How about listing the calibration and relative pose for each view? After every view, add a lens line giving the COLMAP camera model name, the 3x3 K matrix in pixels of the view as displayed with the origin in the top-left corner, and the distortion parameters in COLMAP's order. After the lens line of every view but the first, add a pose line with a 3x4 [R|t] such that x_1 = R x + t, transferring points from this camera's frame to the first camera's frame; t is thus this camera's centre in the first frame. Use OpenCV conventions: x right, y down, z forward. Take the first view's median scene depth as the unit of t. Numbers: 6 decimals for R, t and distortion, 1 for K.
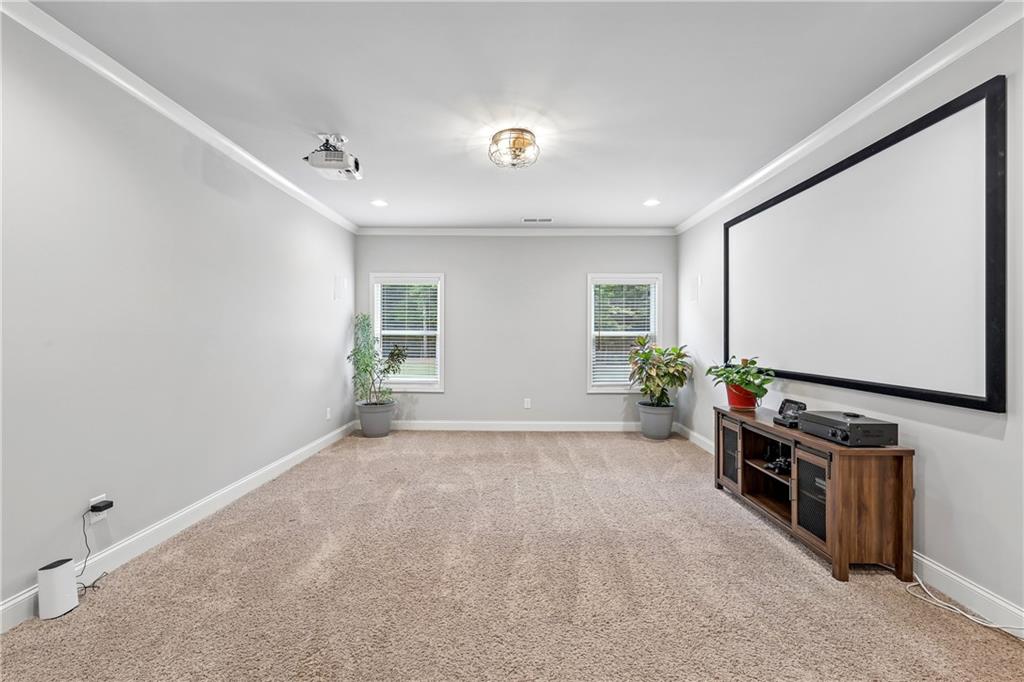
lens RADIAL K [[423.5, 0, 511.4], [0, 423.5, 338.0], [0, 0, 1]] dist [0.000267, -0.000046]
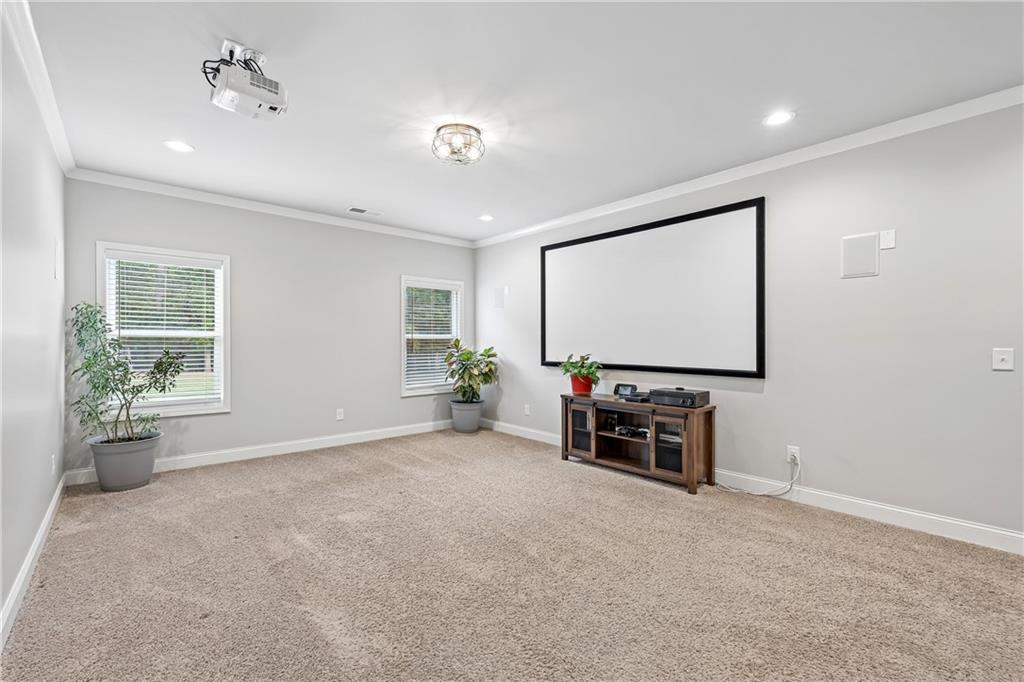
lens RADIAL K [[427.2, 0, 506.3], [0, 427.2, 342.9], [0, 0, 1]] dist [0.000035, -0.000133]
pose [[0.761821, -0.003686, 0.647777, -0.395602], [0.002661, 0.999993, 0.002560, 0.005017], [-0.647782, -0.000227, 0.761826, 0.130050]]
